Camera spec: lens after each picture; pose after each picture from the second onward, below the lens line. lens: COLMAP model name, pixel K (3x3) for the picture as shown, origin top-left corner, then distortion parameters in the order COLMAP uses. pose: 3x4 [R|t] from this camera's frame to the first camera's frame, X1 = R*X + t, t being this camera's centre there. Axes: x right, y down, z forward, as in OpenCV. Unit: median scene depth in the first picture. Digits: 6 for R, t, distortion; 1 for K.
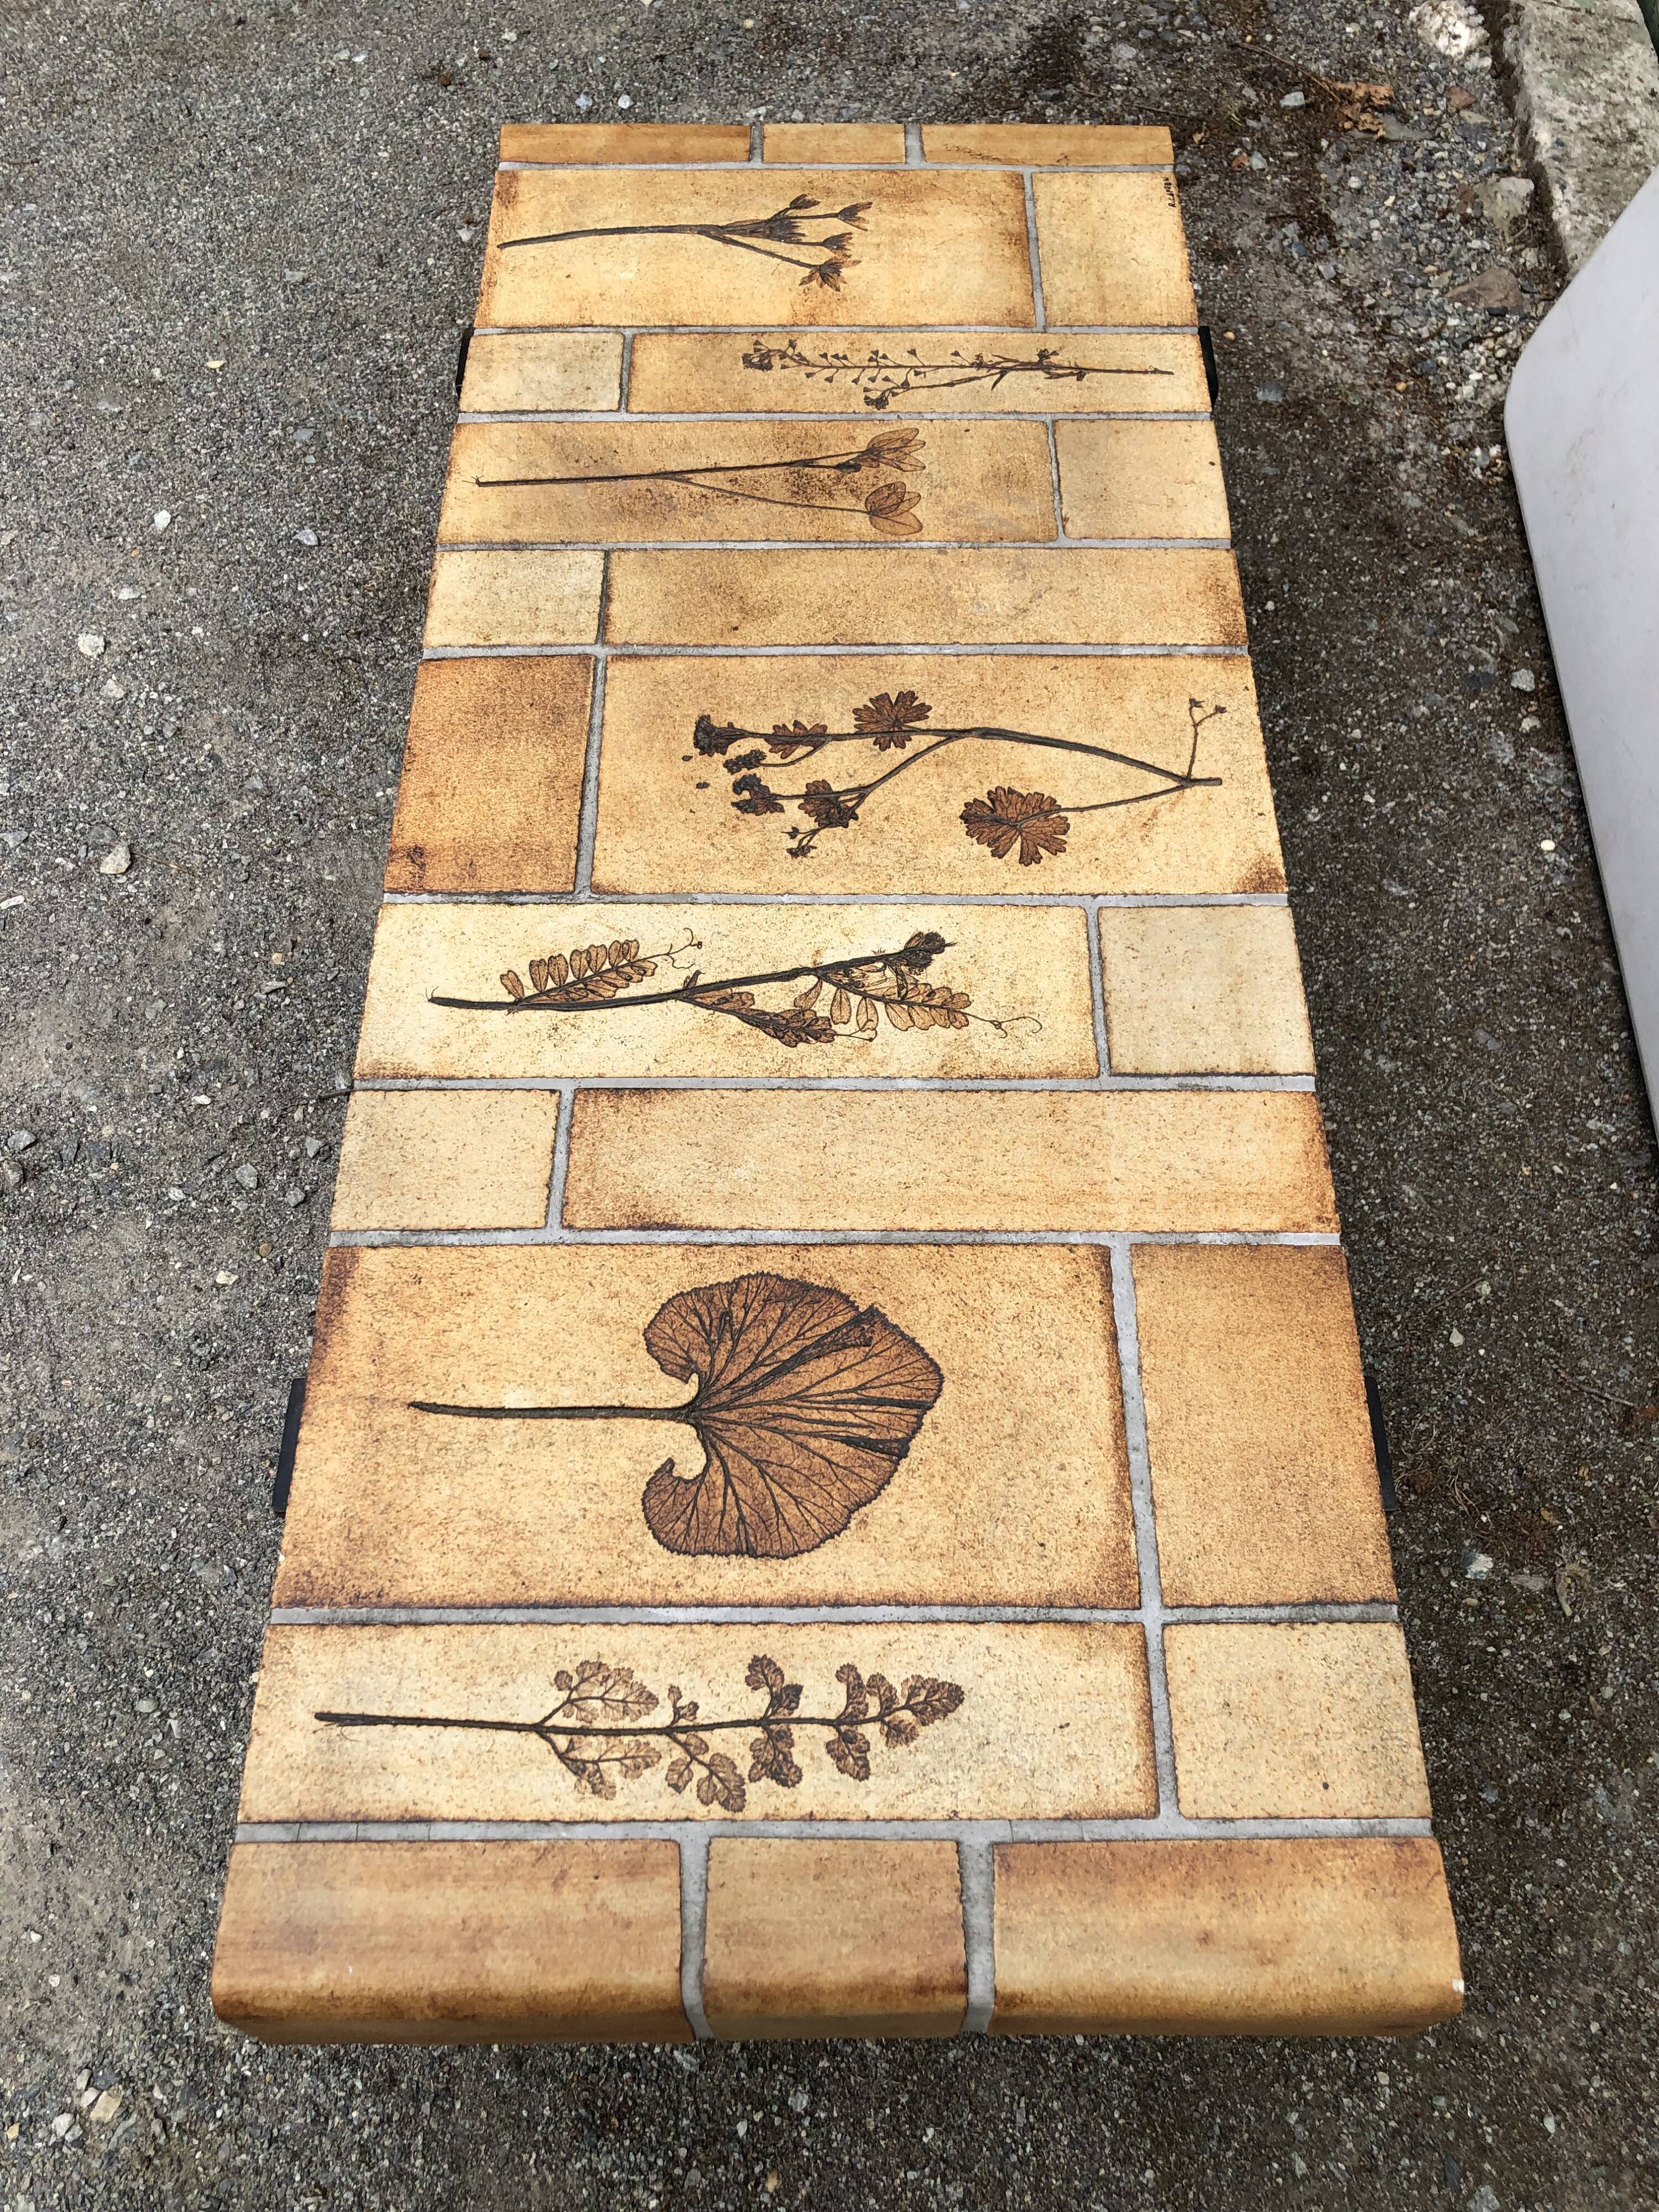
lens RADIAL K [[1728.0, 0, 846.1], [0, 1728.0, 1146.5], [0, 0, 1]] dist [0.091893, -0.237015]
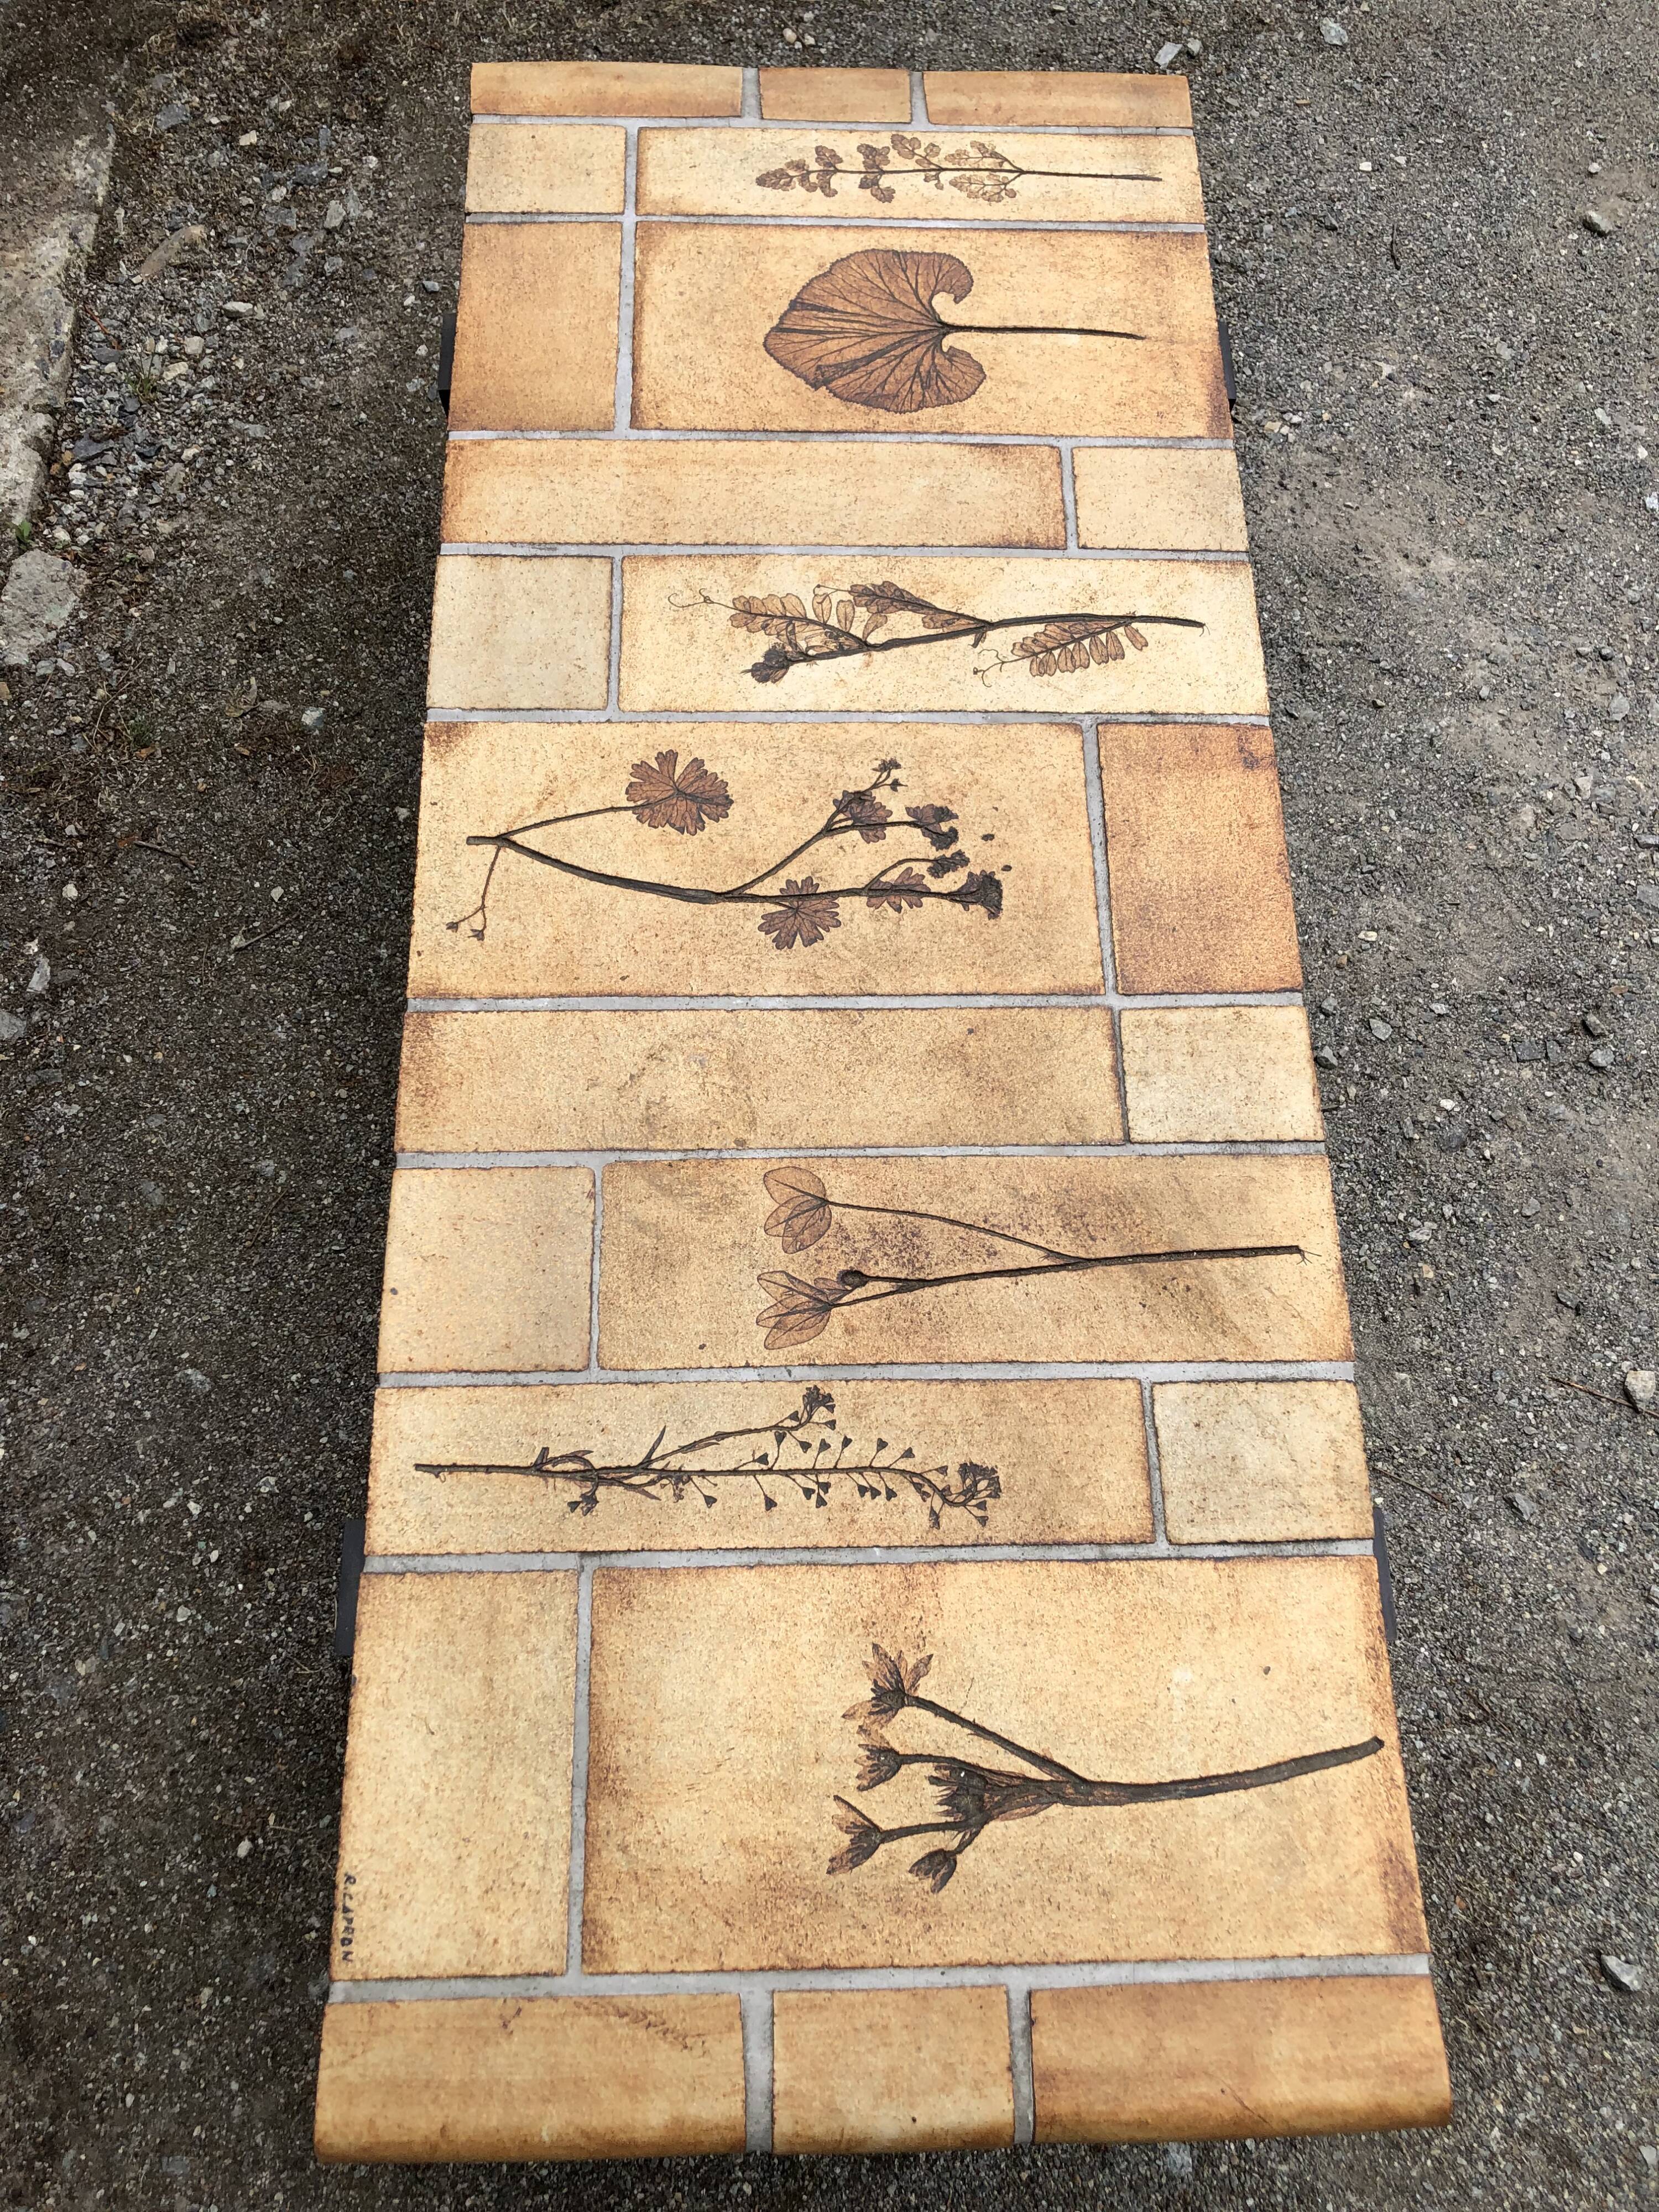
lens RADIAL K [[1762.0, 0, 831.3], [0, 1762.0, 1104.7], [0, 0, 1]] dist [0.020855, -0.016998]
pose [[-0.998989, 0.000248, -0.044951, 0.066843], [-0.034914, -0.634126, 0.772441, -1.351272], [-0.028313, 0.773229, 0.633494, 0.588274]]
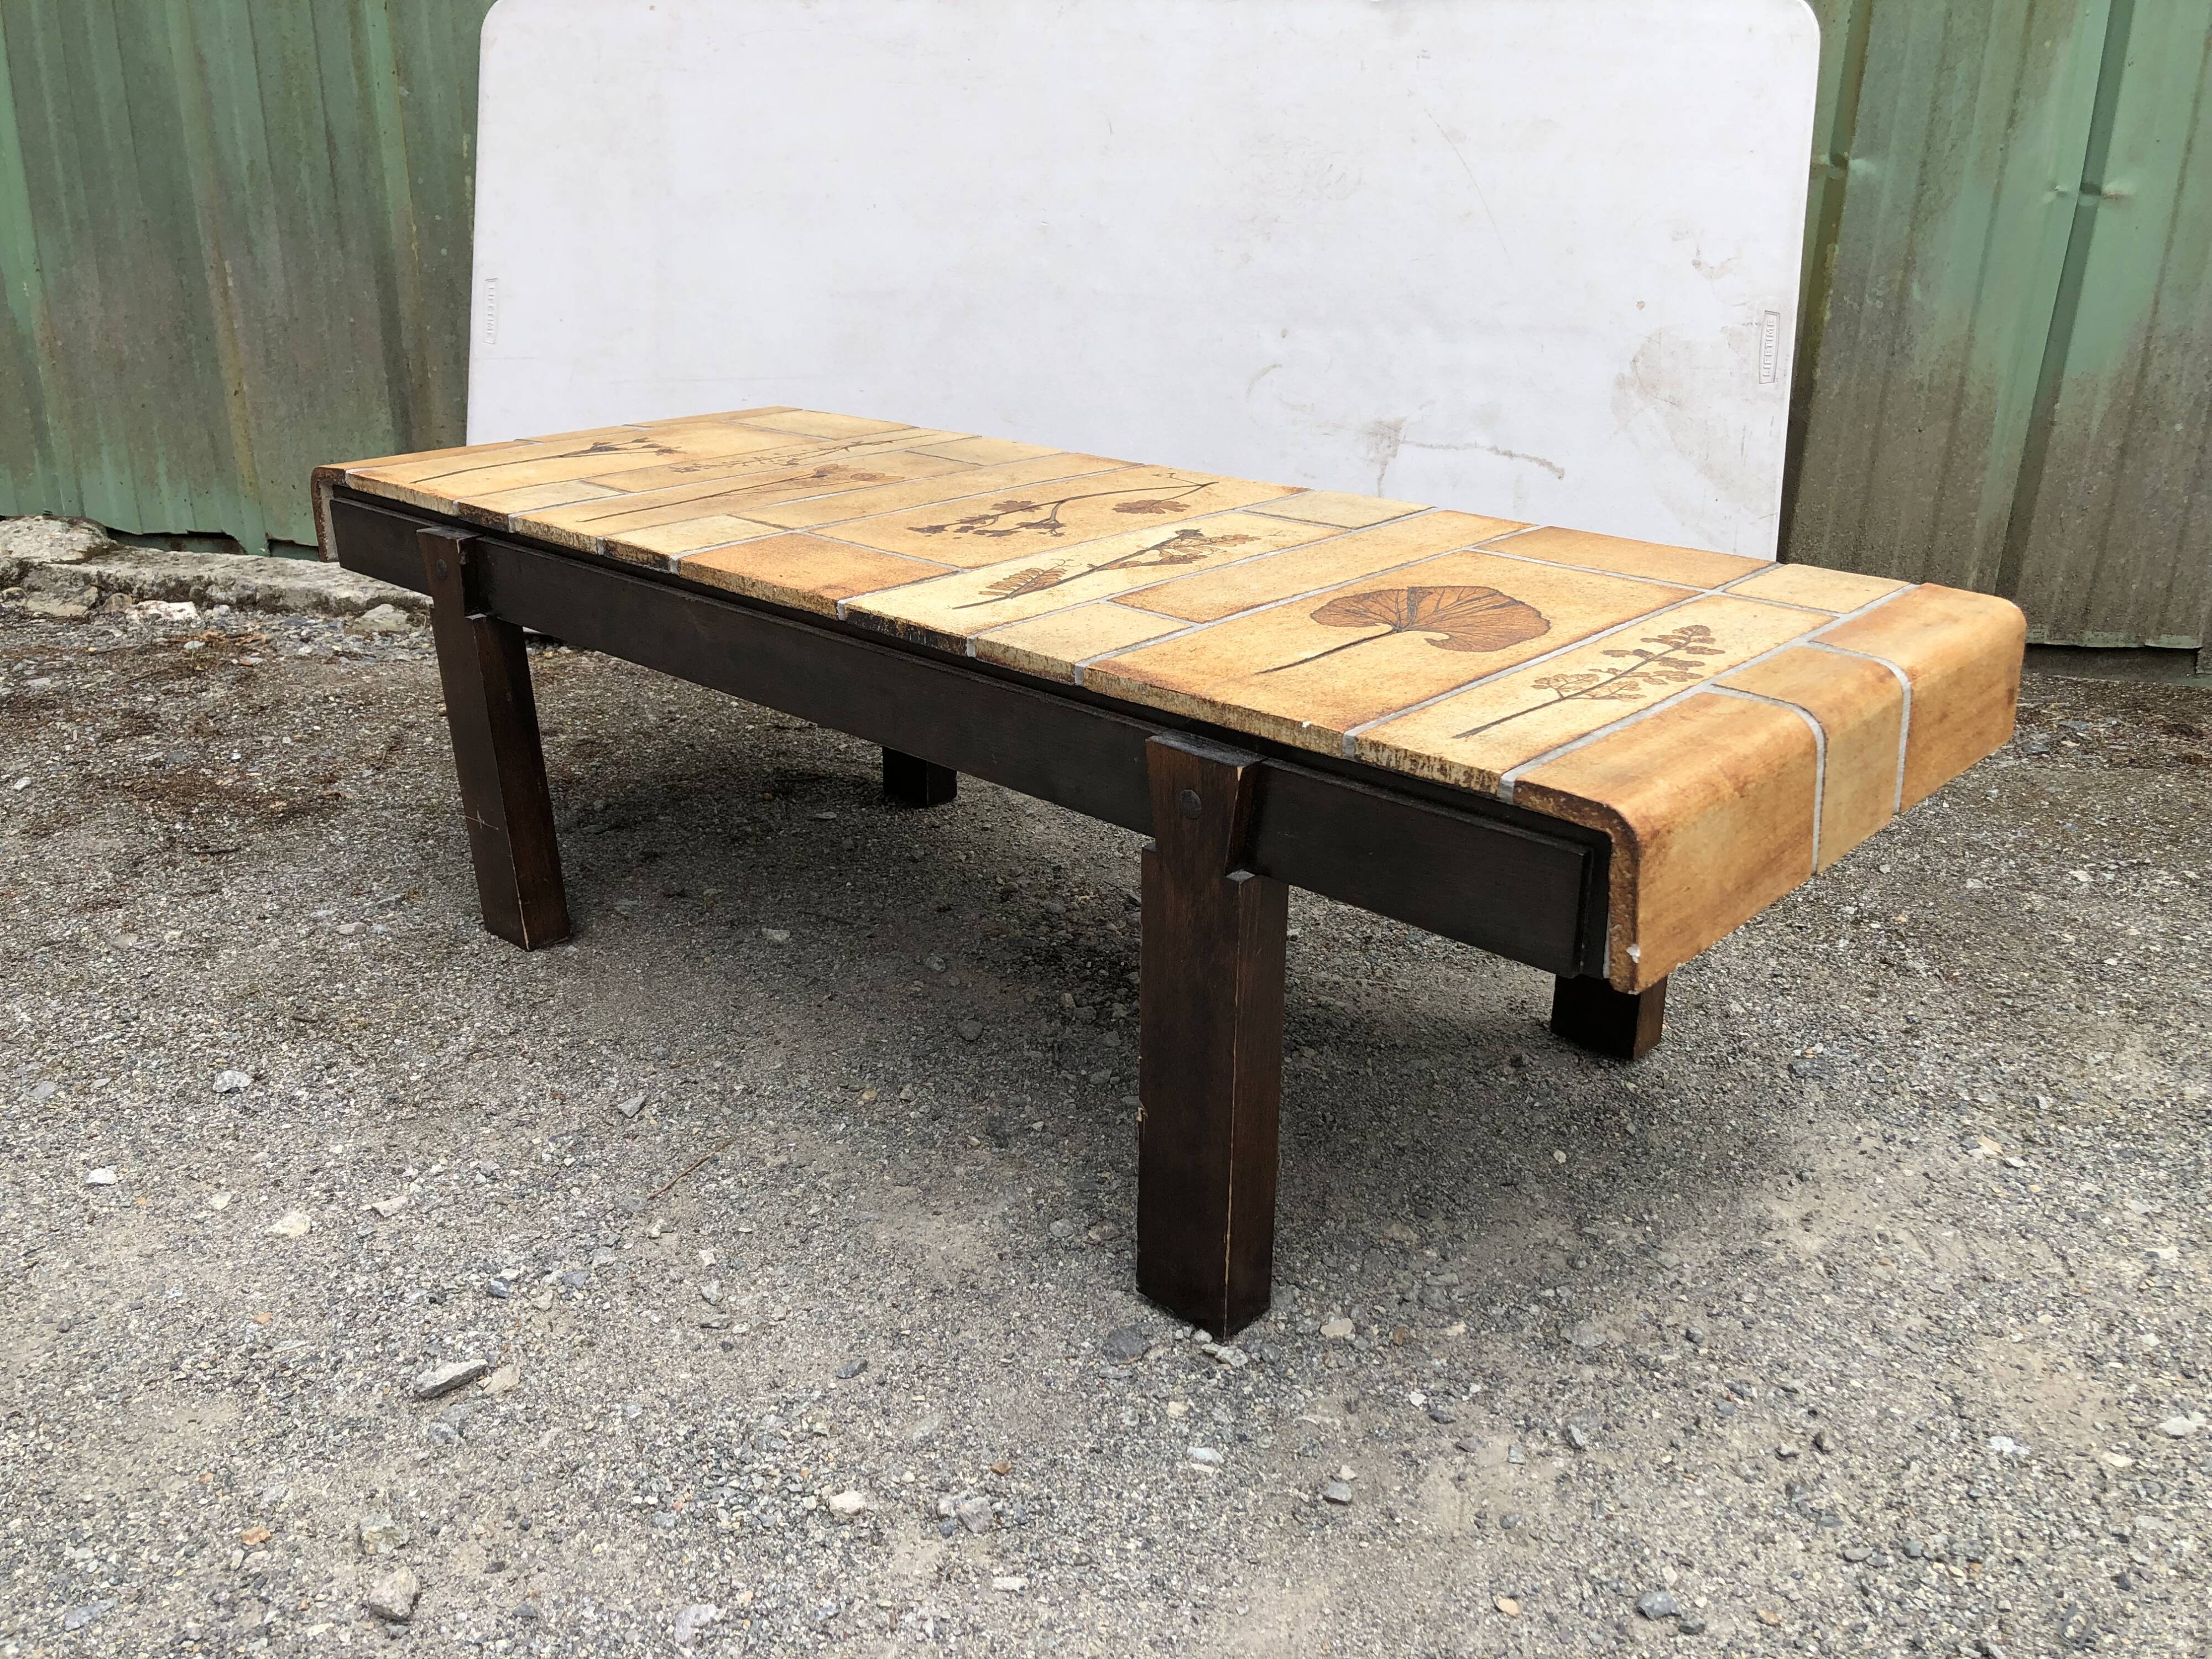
lens RADIAL K [[1801.1, 0, 1098.5], [0, 1801.1, 828.9], [0, 0, 1]] dist [0.041466, -0.001665]
pose [[0.688267, -0.268960, 0.673757, -1.177801], [0.637408, 0.667676, -0.384603, 0.621581], [-0.346409, 0.694168, 0.630977, 0.351440]]
